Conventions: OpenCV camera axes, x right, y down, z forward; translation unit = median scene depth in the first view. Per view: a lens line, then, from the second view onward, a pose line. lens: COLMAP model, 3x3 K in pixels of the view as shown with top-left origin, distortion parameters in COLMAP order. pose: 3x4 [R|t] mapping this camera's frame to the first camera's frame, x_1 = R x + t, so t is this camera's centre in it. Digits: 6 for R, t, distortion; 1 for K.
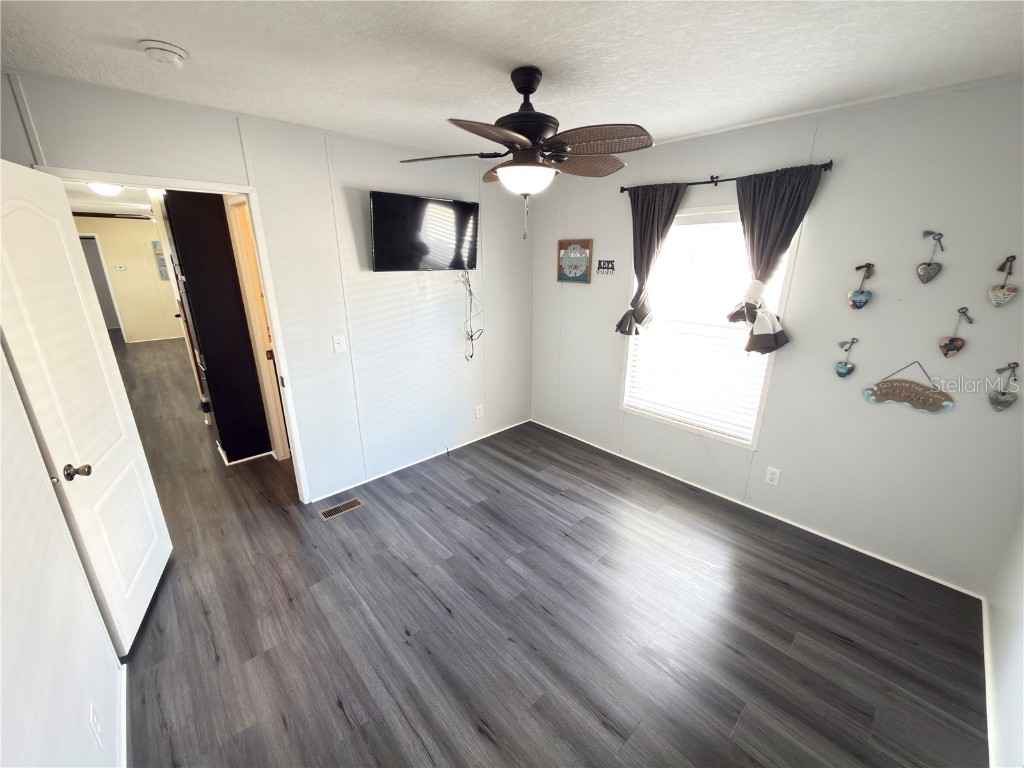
lens RADIAL K [[407.0, 0, 513.0], [0, 407.0, 383.8], [0, 0, 1]] dist [0.002228, -0.000371]
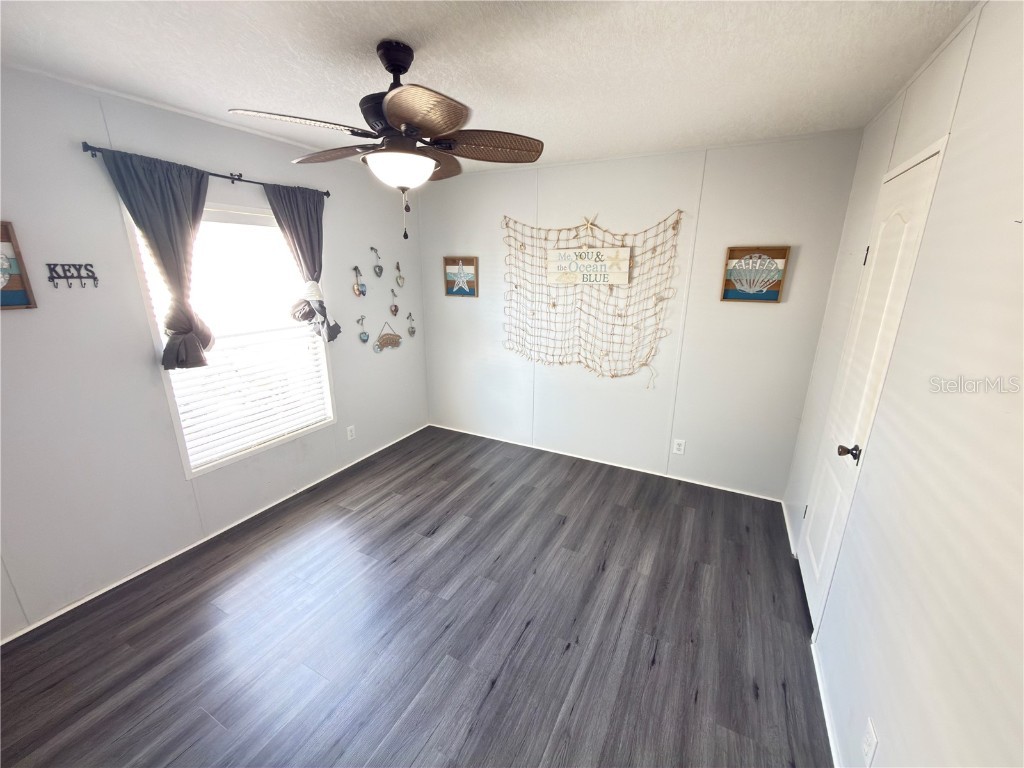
lens RADIAL K [[407.0, 0, 513.0], [0, 407.0, 383.8], [0, 0, 1]] dist [0.002228, -0.000371]
pose [[-0.331584, -0.263497, 0.905882, -0.781399], [0.276465, 0.890912, 0.360338, -0.277187], [-0.902009, 0.369927, -0.222564, 0.929623]]
